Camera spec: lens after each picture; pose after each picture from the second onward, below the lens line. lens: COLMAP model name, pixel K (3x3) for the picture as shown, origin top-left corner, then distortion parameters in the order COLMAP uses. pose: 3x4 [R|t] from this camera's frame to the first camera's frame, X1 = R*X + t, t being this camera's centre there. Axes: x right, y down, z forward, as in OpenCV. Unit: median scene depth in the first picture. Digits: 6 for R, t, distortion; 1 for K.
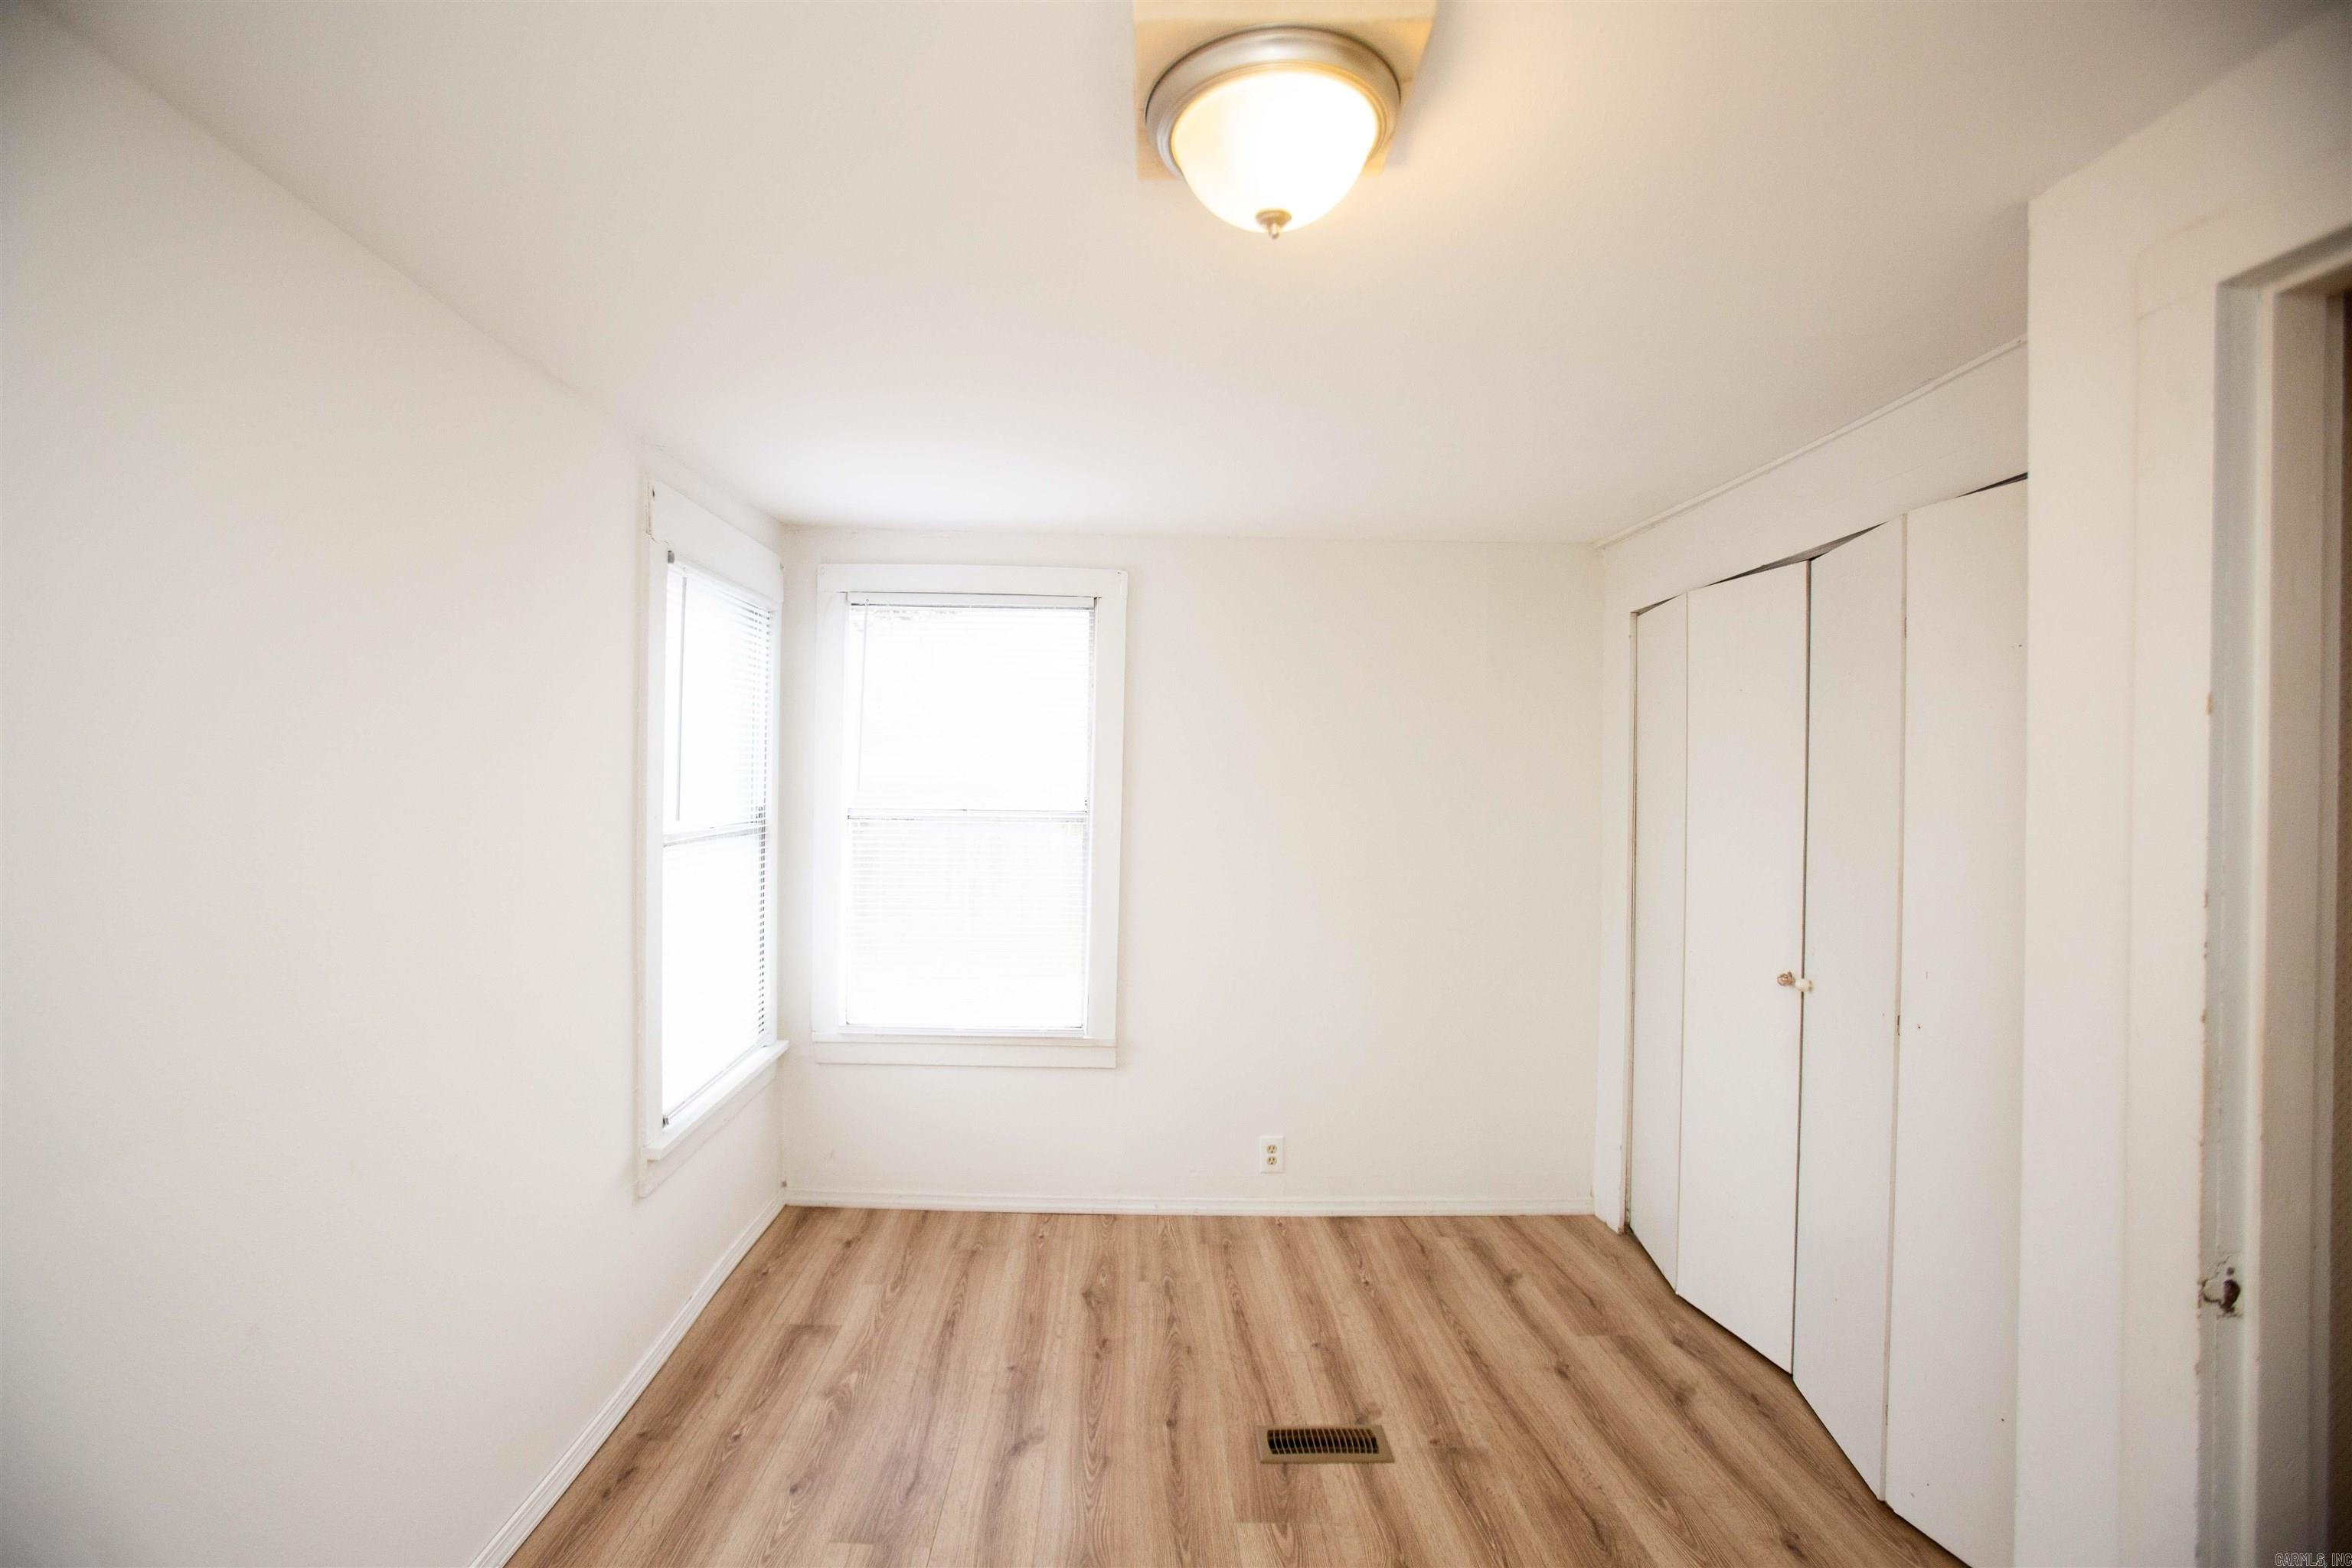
lens RADIAL K [[1066.3, 0, 1157.7], [0, 1066.3, 773.8], [0, 0, 1]] dist [-0.056688, 0.016818]
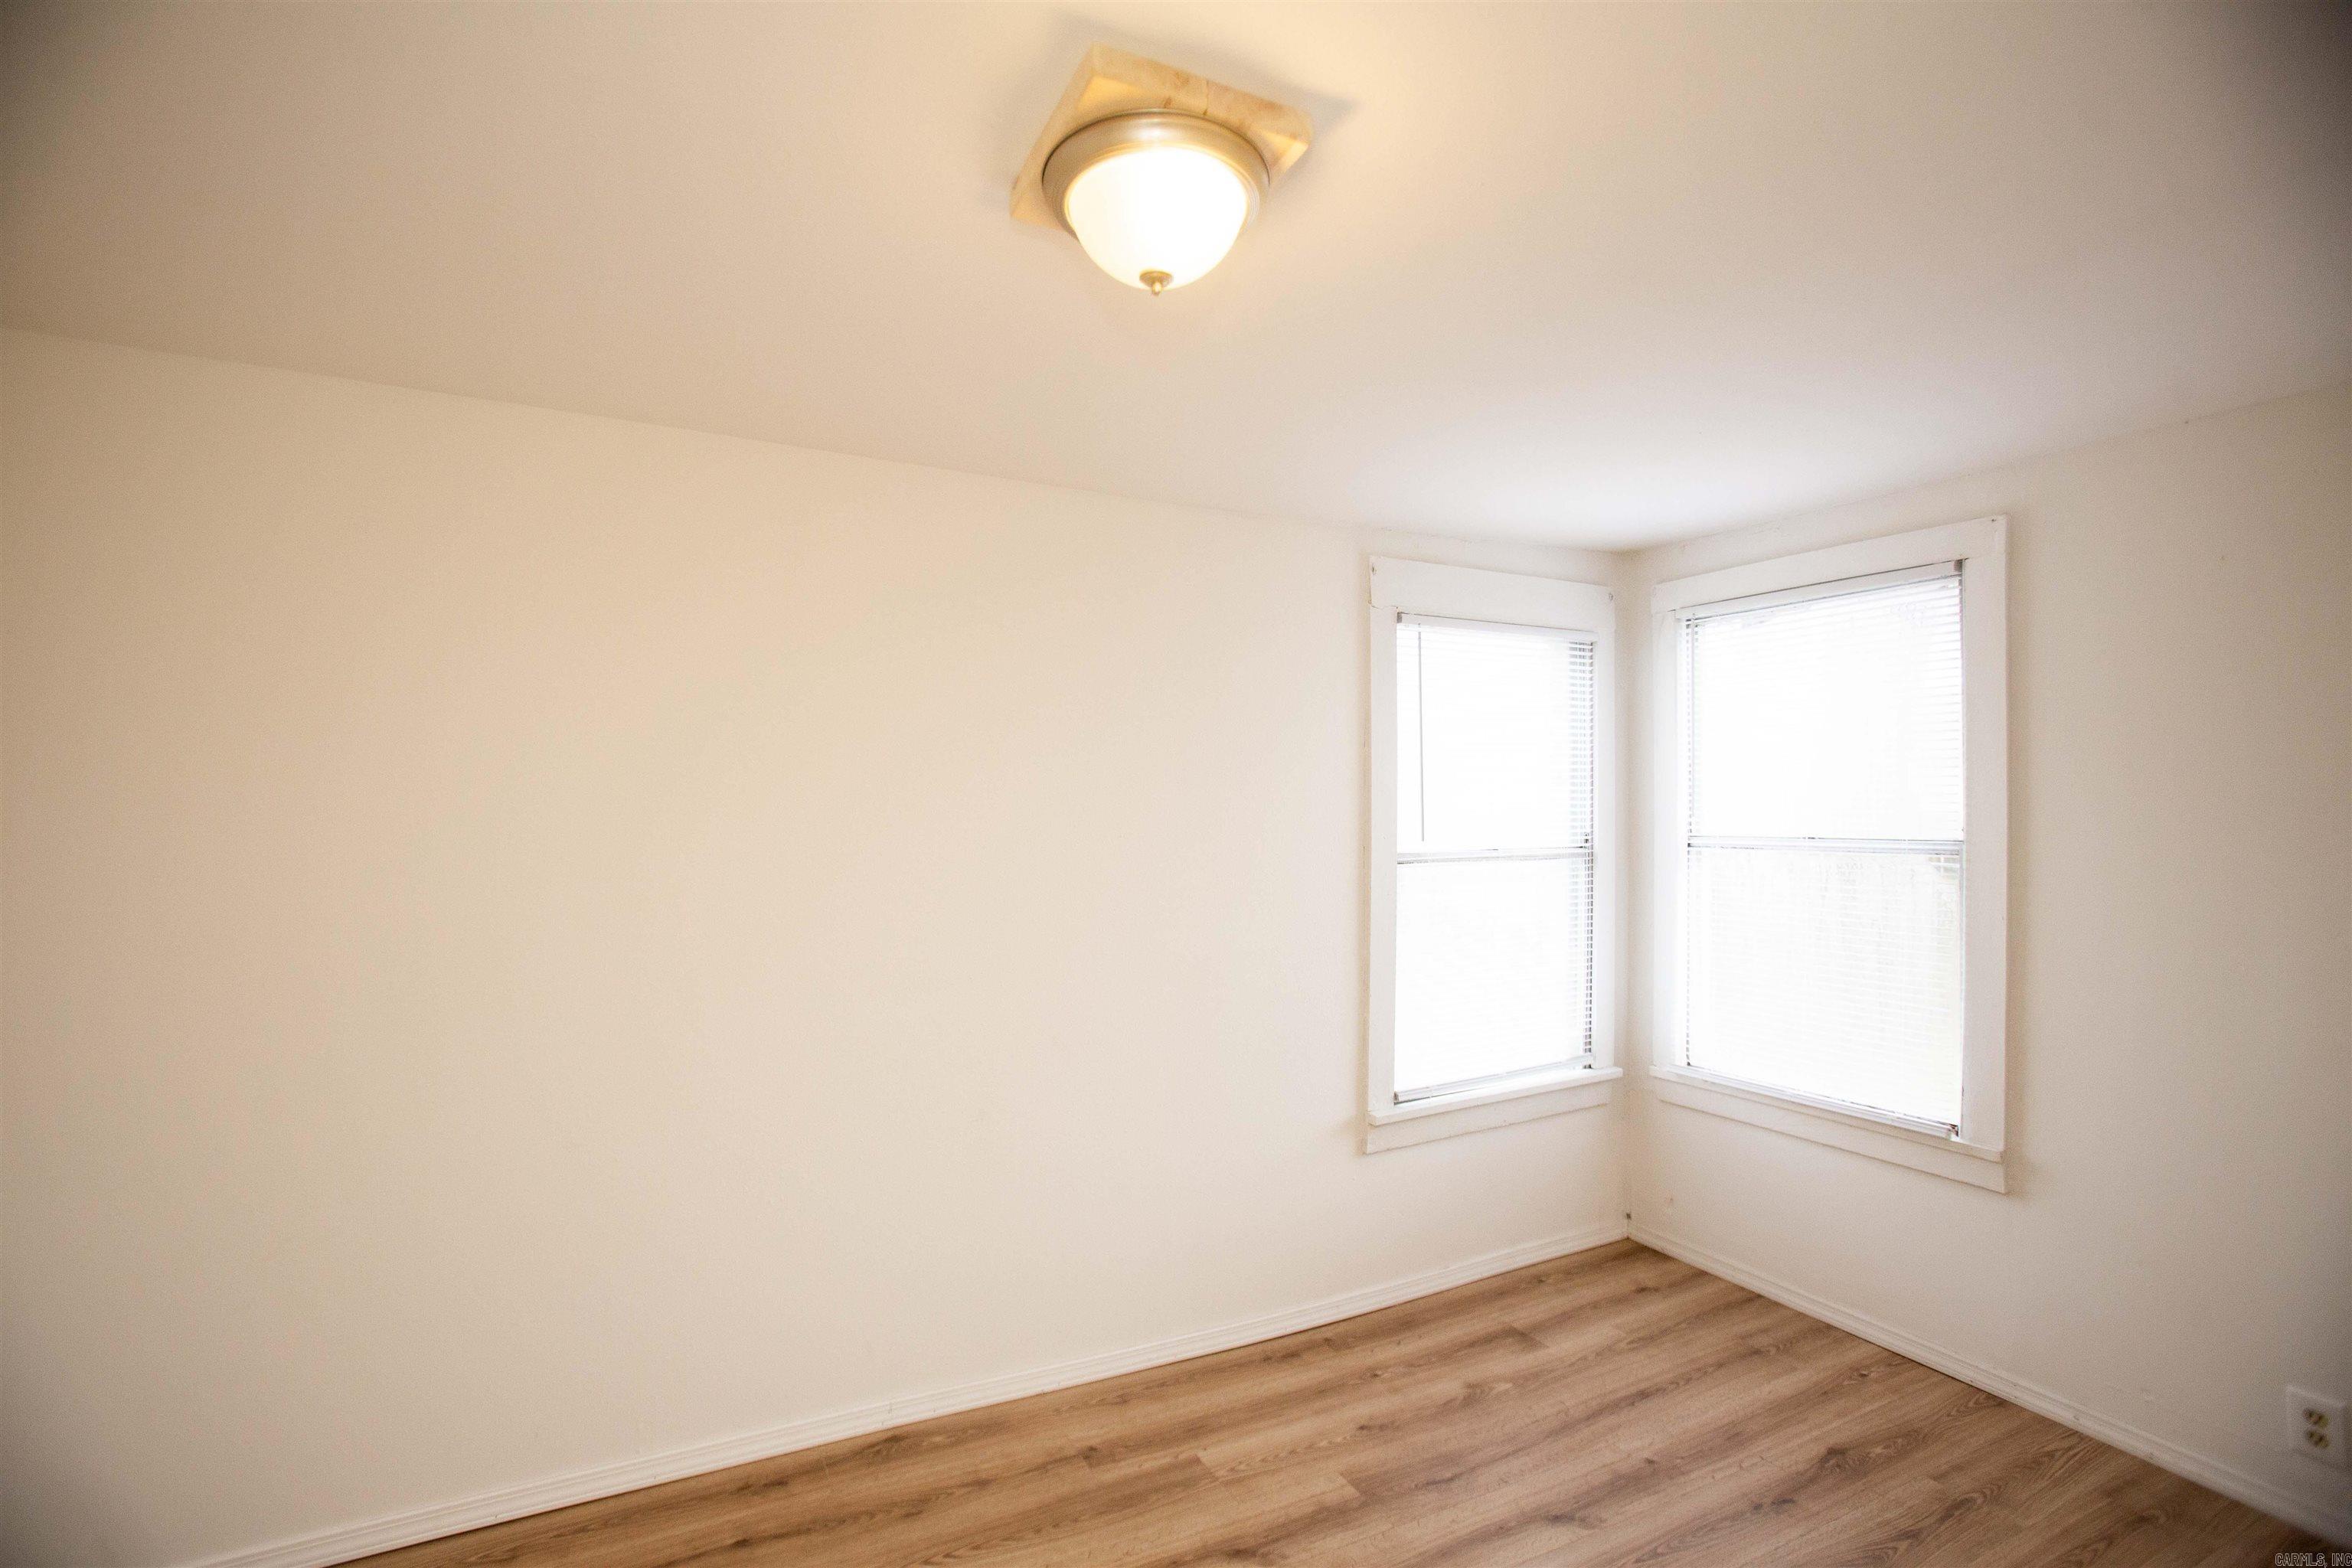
lens RADIAL K [[1066.3, 0, 1161.2], [0, 1066.3, 773.3], [0, 0, 1]] dist [-0.056688, 0.016818]
pose [[0.441413, -0.041196, -0.896358, 0.417209], [0.010176, 0.999111, -0.040908, 0.013054], [0.897246, 0.008936, 0.441440, 0.200614]]
